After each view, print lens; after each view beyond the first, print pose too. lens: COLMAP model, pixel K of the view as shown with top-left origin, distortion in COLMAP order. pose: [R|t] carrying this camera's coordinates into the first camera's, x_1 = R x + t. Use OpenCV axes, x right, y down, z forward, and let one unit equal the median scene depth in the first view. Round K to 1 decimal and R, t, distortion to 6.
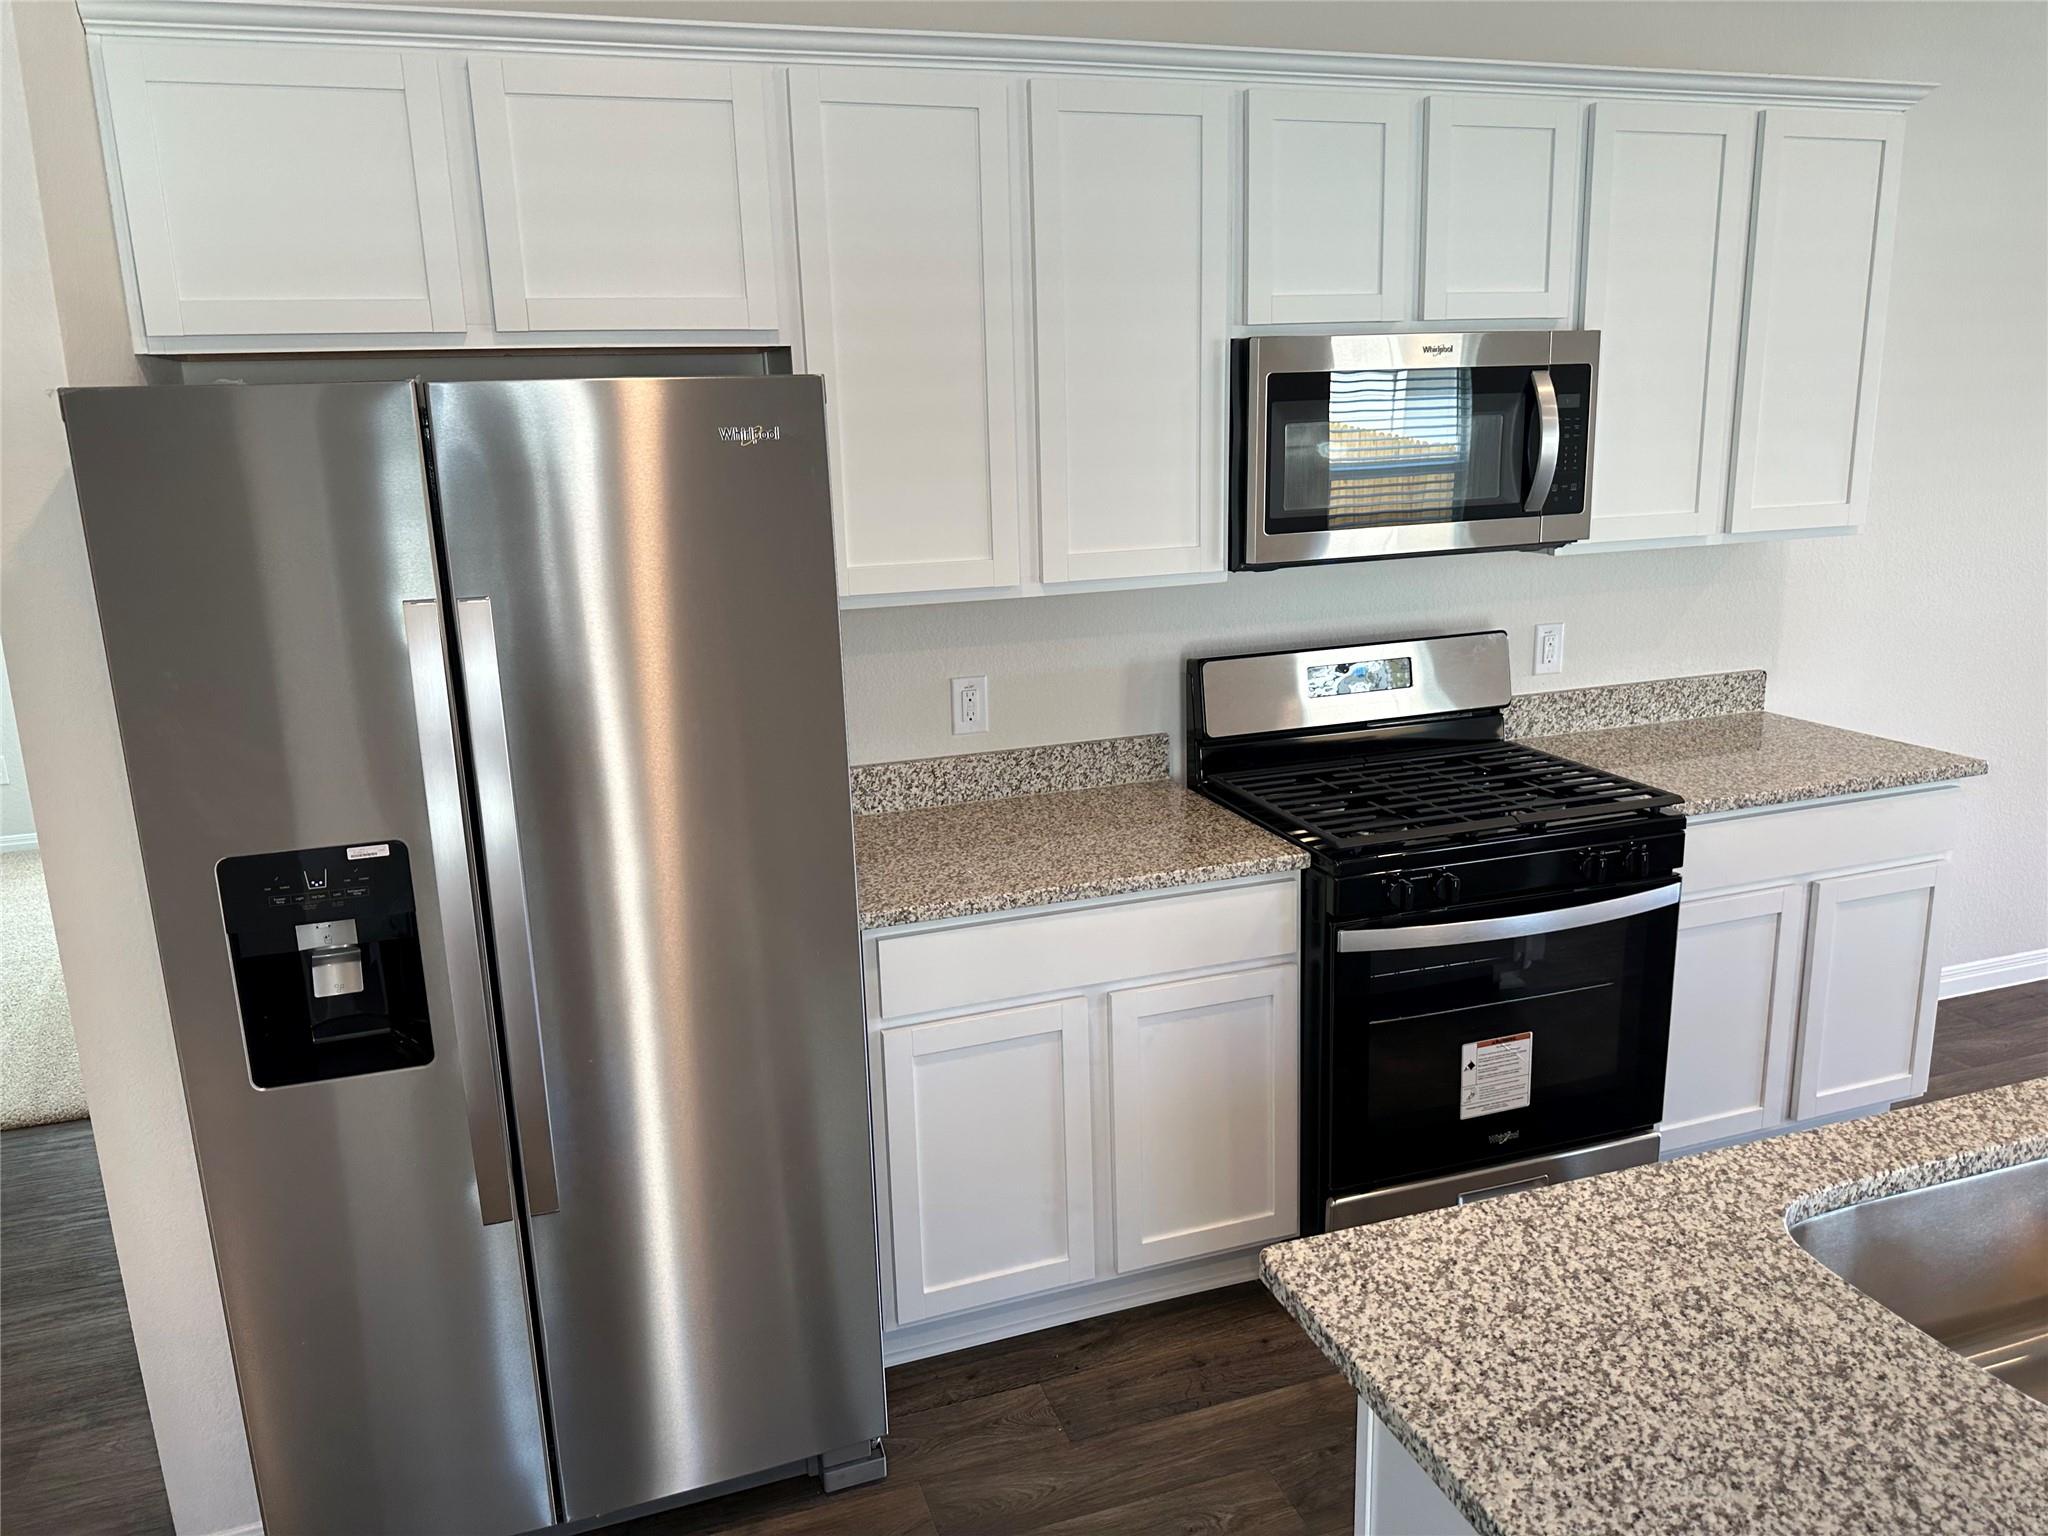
lens RADIAL K [[1453.3, 0, 1020.9], [0, 1453.3, 750.5], [0, 0, 1]] dist [0.037811, -0.045970]
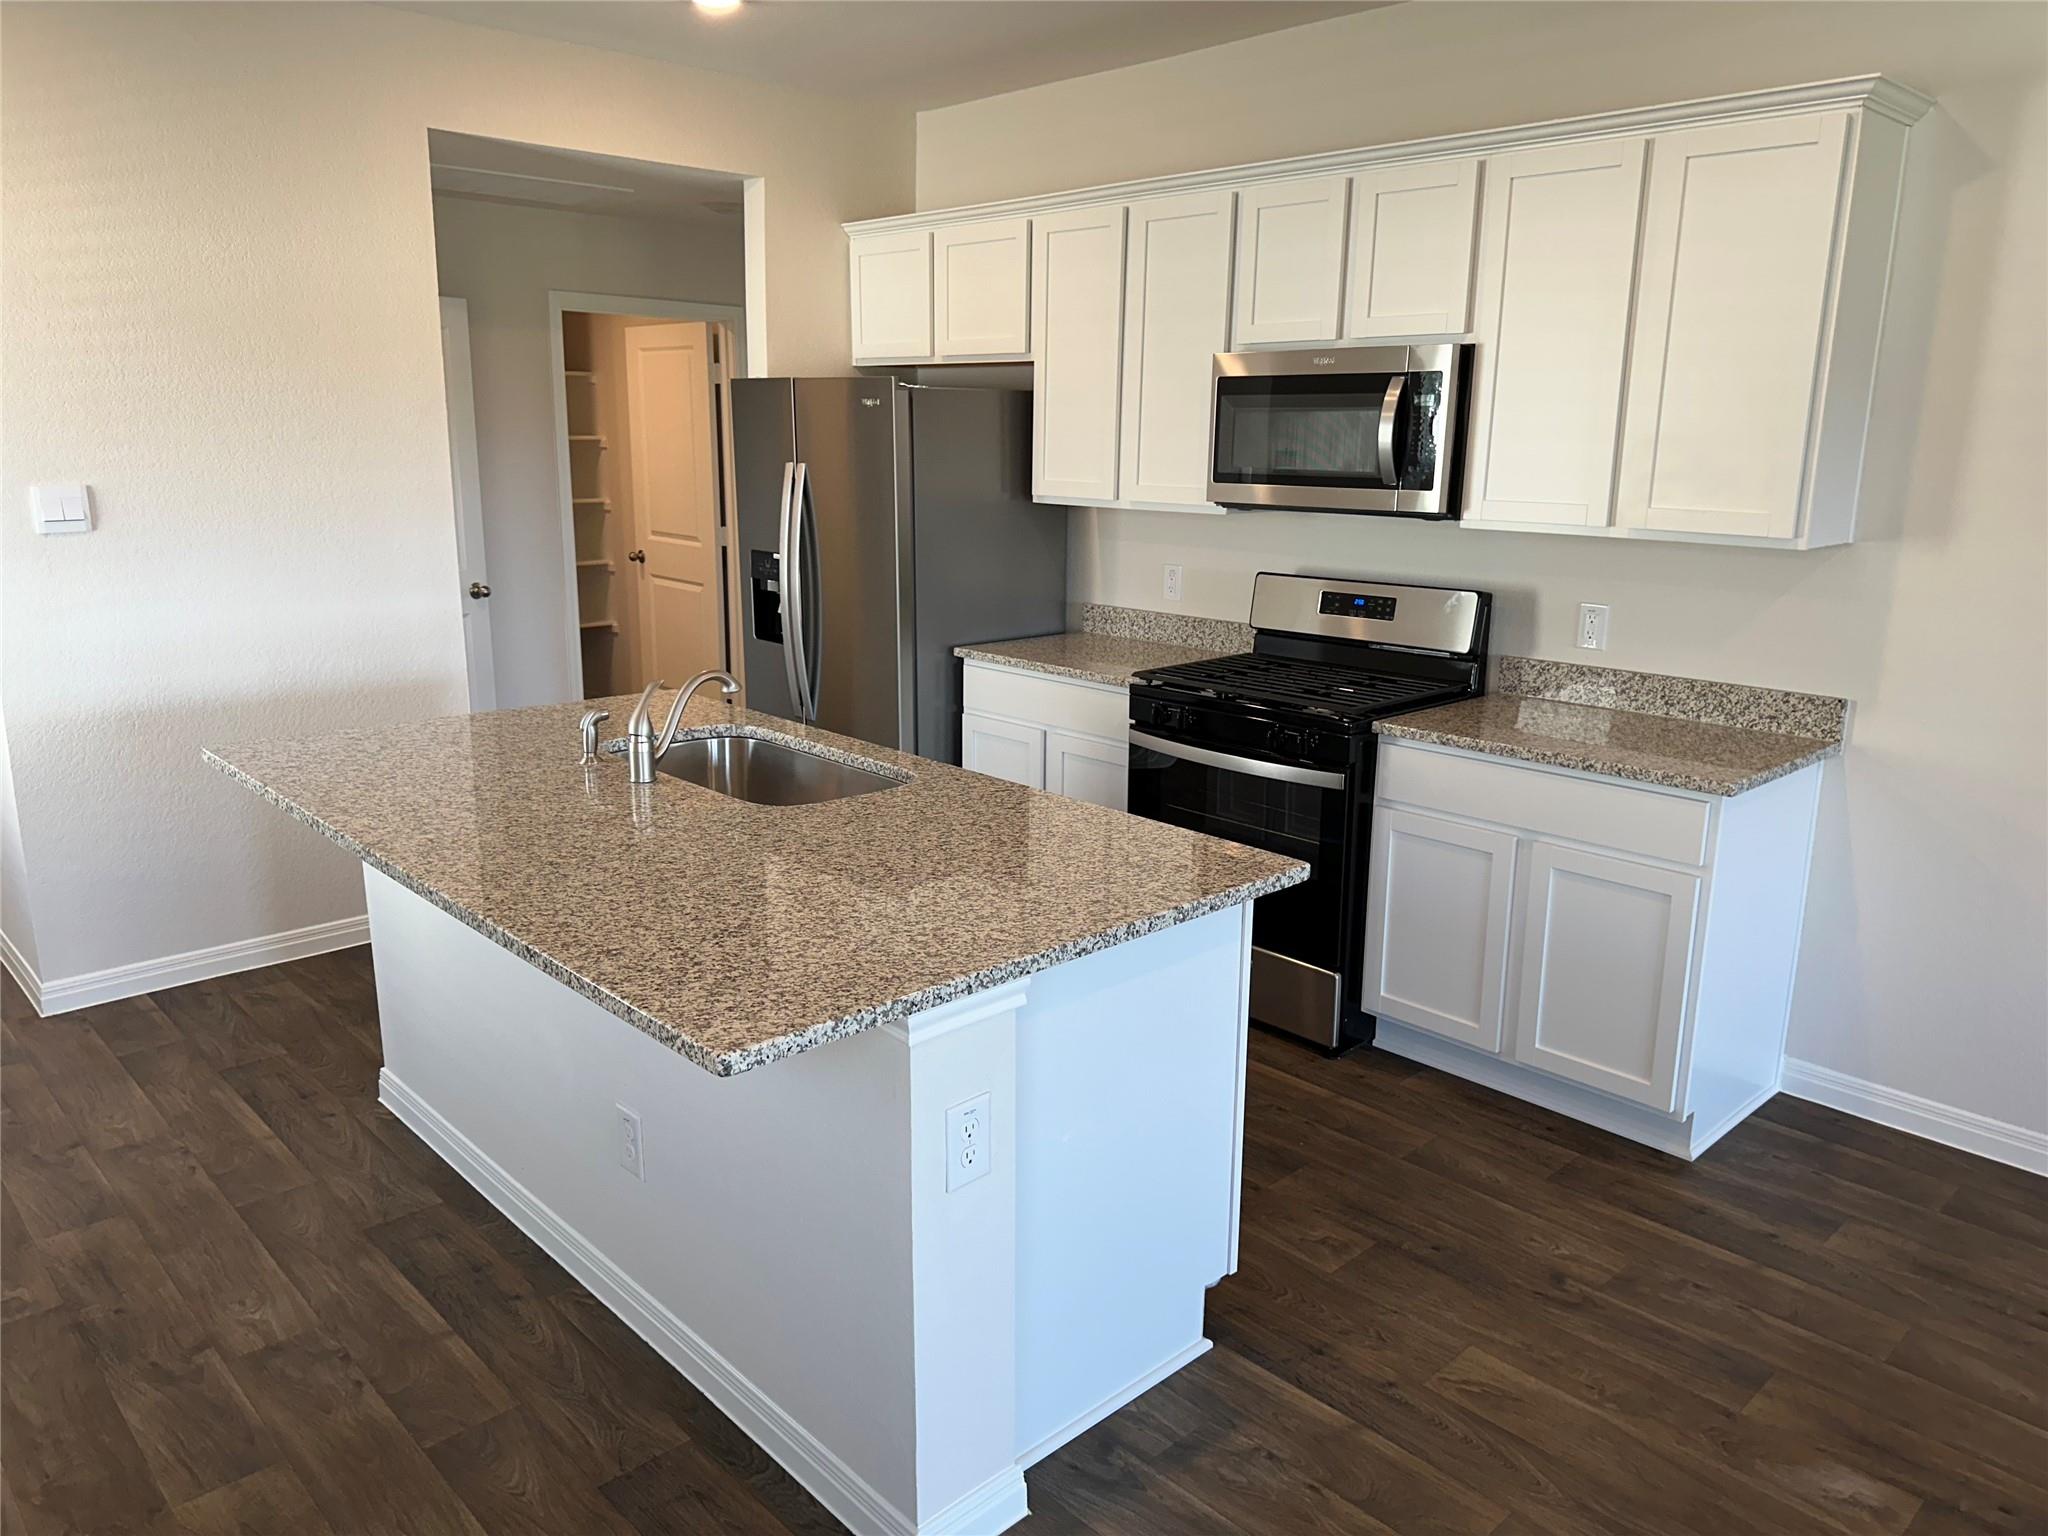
lens RADIAL K [[1453.3, 0, 1034.8], [0, 1453.3, 750.7], [0, 0, 1]] dist [0.037811, -0.045970]
pose [[0.445605, 0.235364, -0.863736, 1.145643], [-0.222557, 0.963655, 0.147773, -0.048357], [0.867124, 0.126382, 0.481792, 0.109974]]
